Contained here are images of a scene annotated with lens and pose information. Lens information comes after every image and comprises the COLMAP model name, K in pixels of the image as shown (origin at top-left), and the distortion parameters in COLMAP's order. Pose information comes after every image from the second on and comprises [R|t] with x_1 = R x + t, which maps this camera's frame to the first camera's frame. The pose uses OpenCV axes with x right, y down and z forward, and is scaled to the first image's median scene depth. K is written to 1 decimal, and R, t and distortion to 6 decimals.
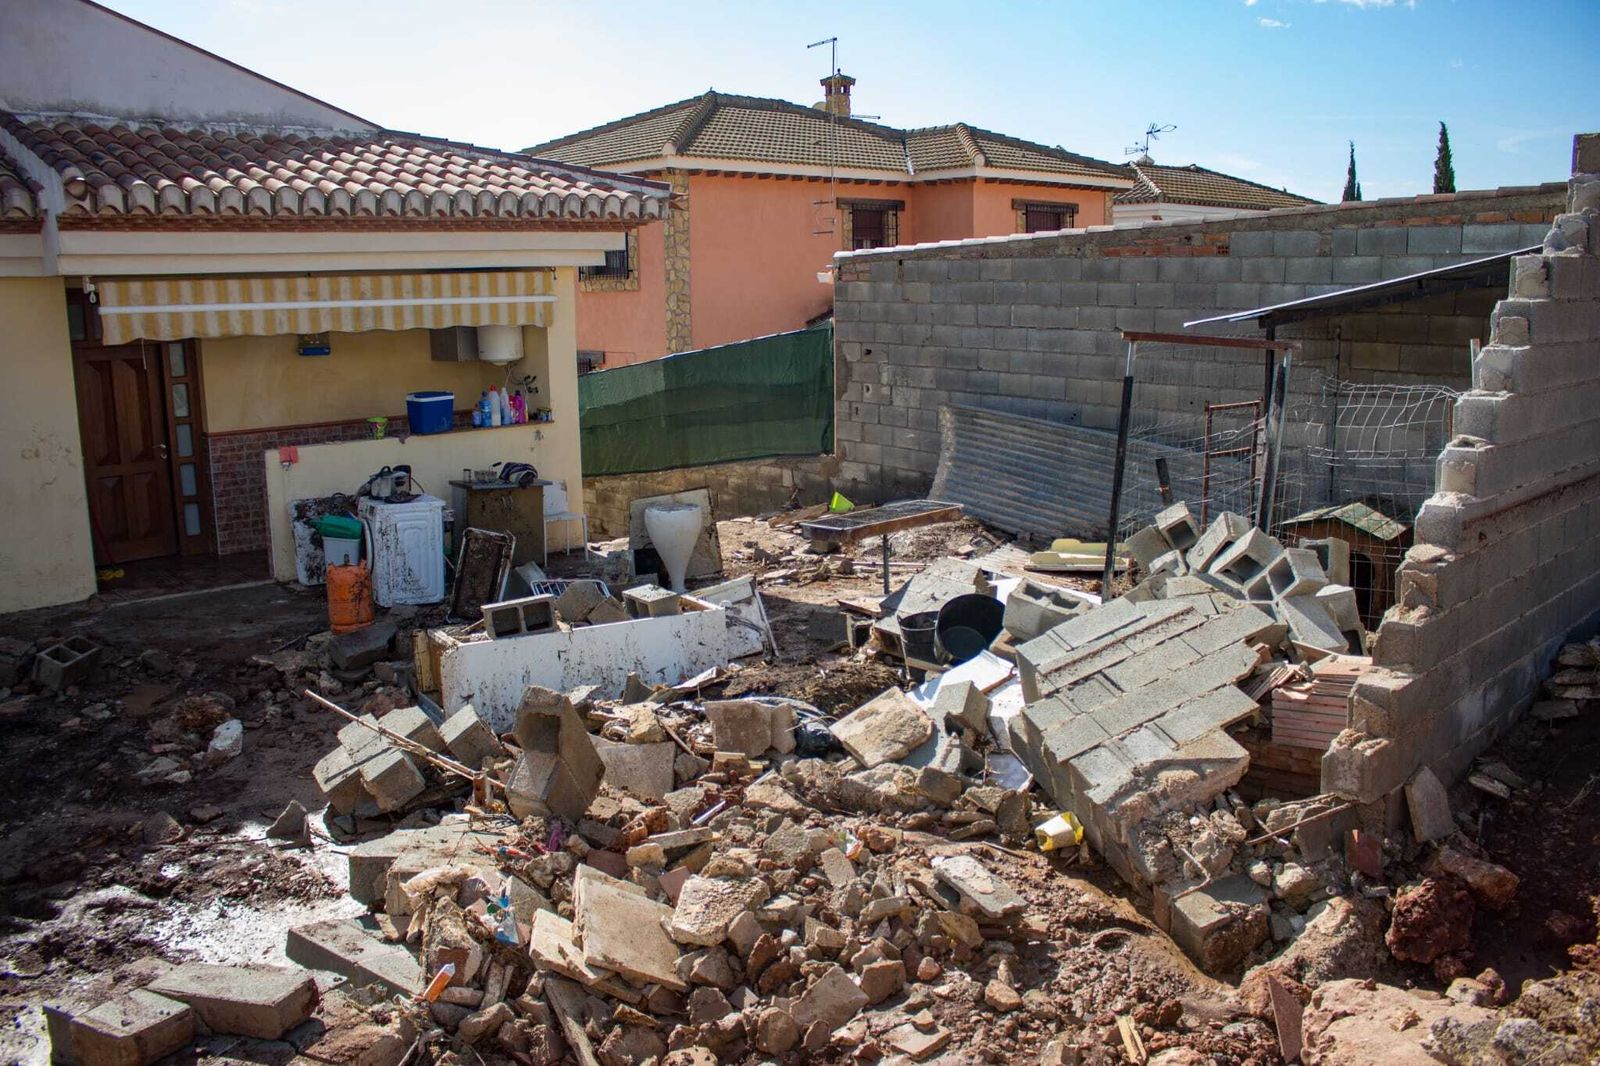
lens RADIAL K [[1335.0, 0, 800.0], [0, 1335.0, 533.0], [0, 0, 1]] dist [-0.001138, 0.009830]
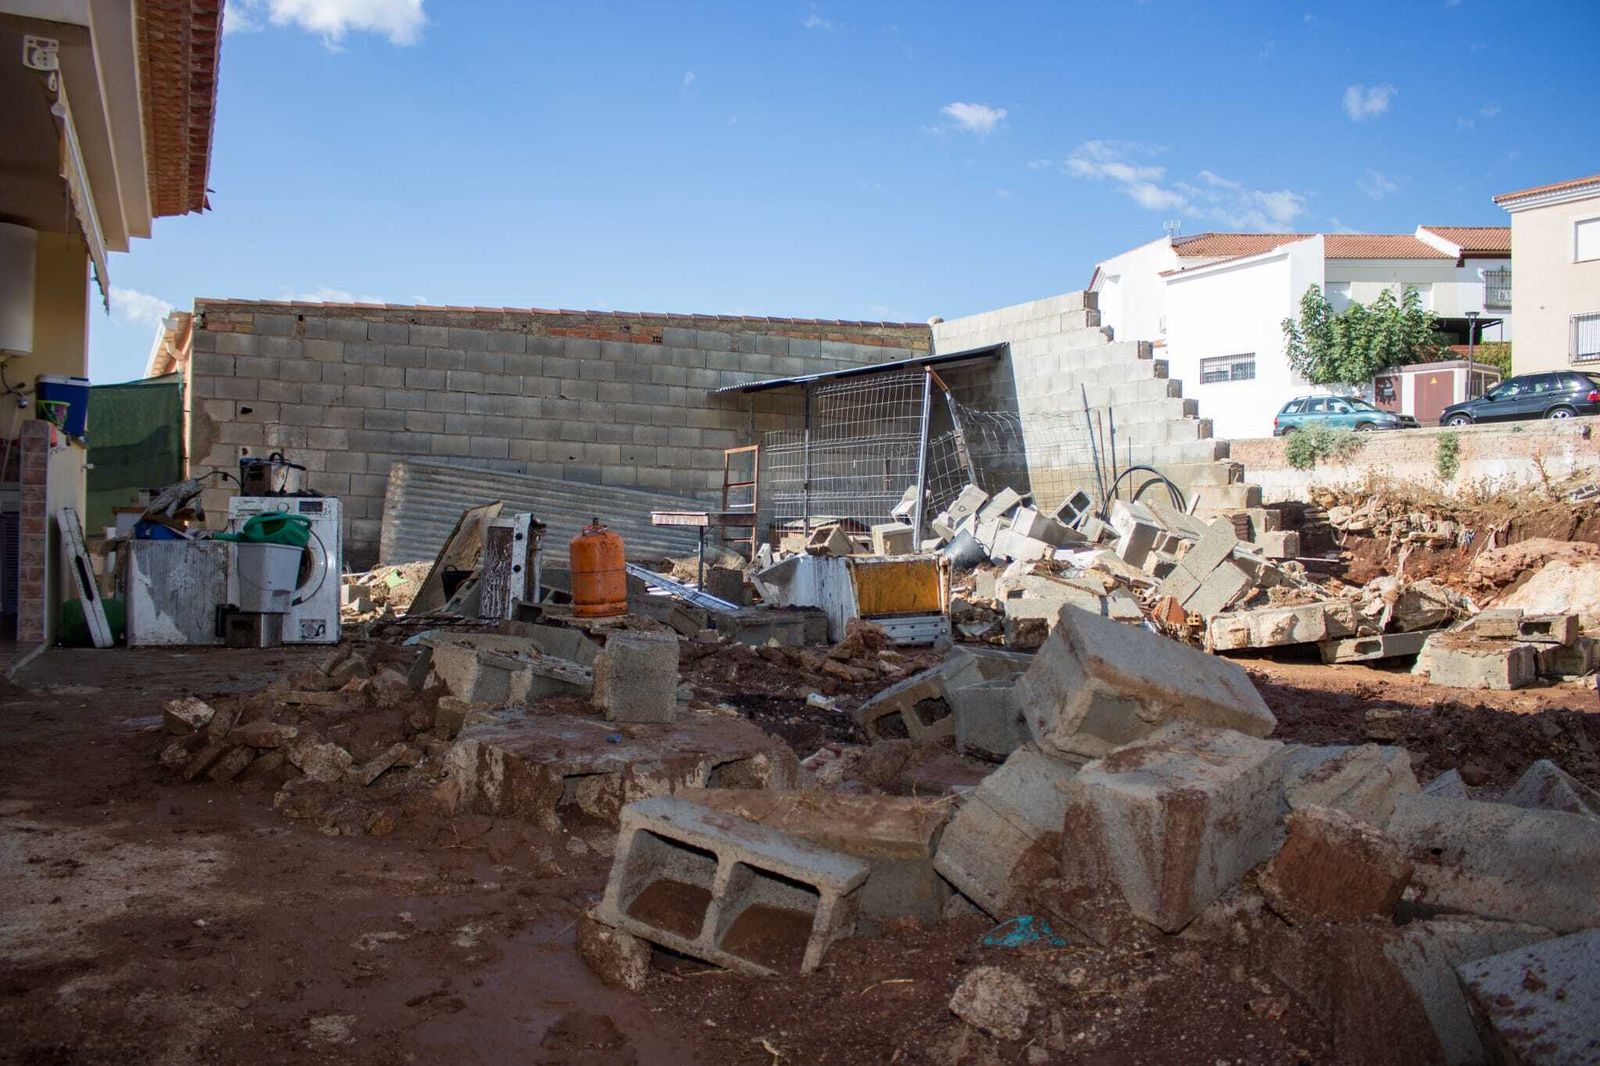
lens RADIAL K [[1335.0, 0, 800.0], [0, 1335.0, 533.0], [0, 0, 1]] dist [-0.001138, 0.009830]
pose [[0.337916, 0.007526, 0.941146, -0.758296], [0.153439, 0.986149, -0.062977, 0.067666], [-0.928585, 0.165689, 0.332081, 0.416455]]
